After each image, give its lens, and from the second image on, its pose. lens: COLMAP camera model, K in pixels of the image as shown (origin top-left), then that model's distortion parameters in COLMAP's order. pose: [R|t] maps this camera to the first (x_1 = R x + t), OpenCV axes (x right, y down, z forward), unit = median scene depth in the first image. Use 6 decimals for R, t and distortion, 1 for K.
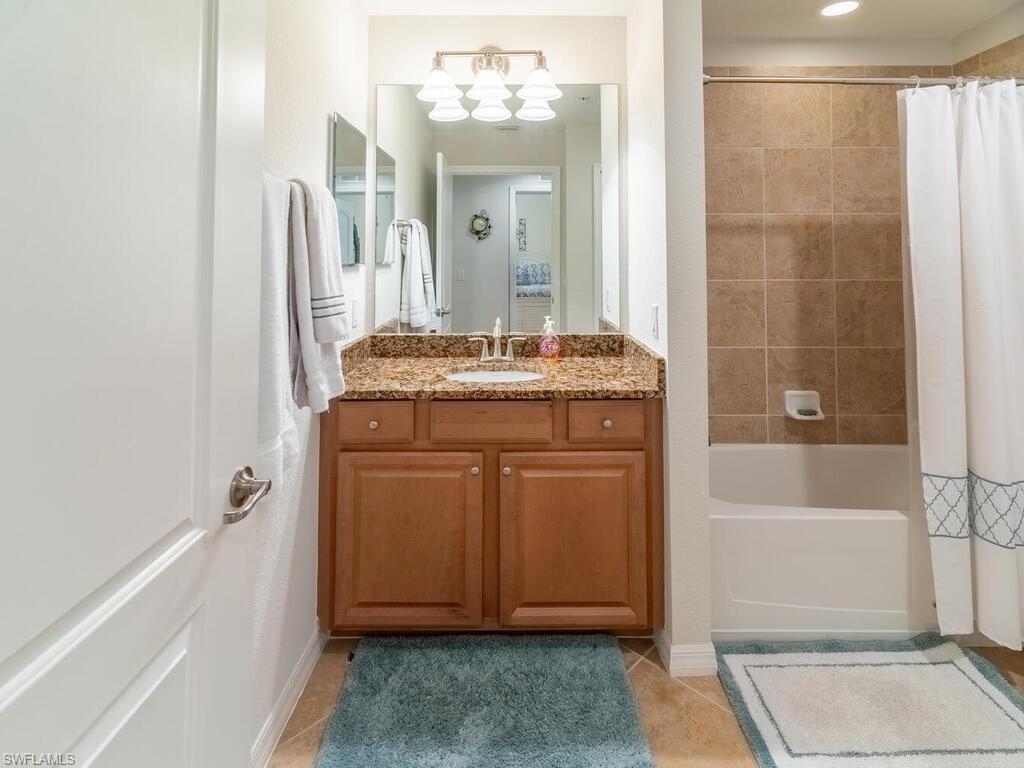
lens RADIAL K [[505.9, 0, 516.1], [0, 505.9, 391.8], [0, 0, 1]] dist [0.001529, 0.000847]
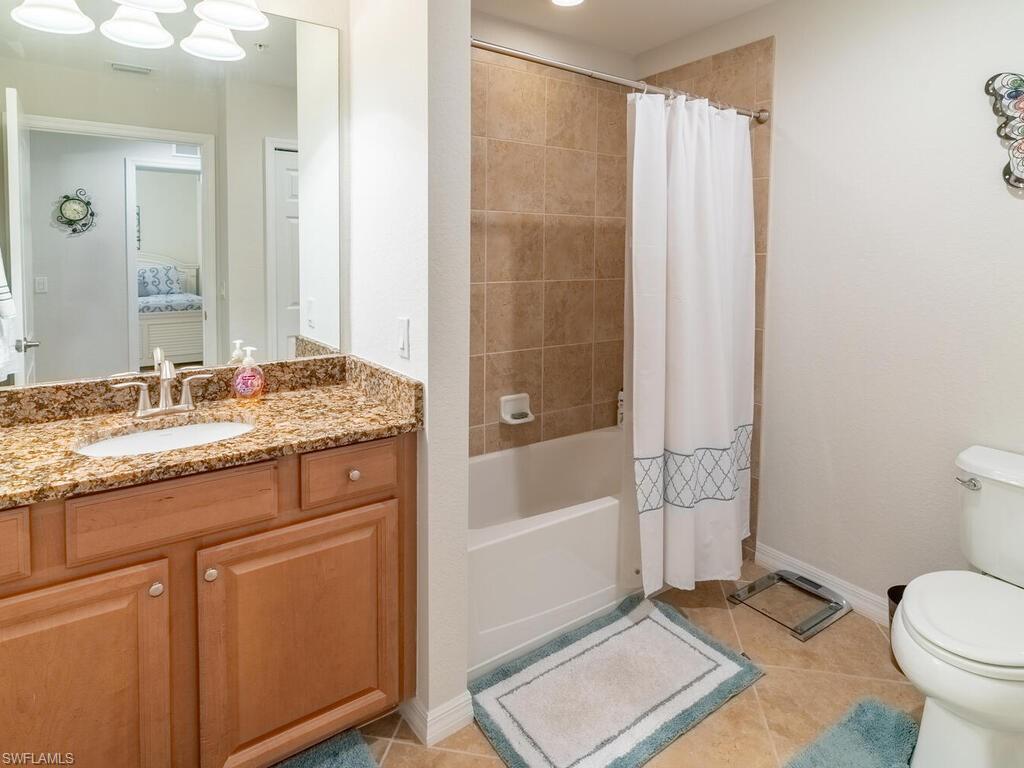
lens RADIAL K [[582.5, 0, 512.0], [0, 582.5, 384.0], [0, 0, 1]] dist [0.000670, 0.001131]
pose [[0.831510, -0.118050, 0.542822, -0.067619], [0.143732, 0.989604, -0.004960, -0.028314], [-0.536593, 0.082145, 0.839833, 0.107181]]
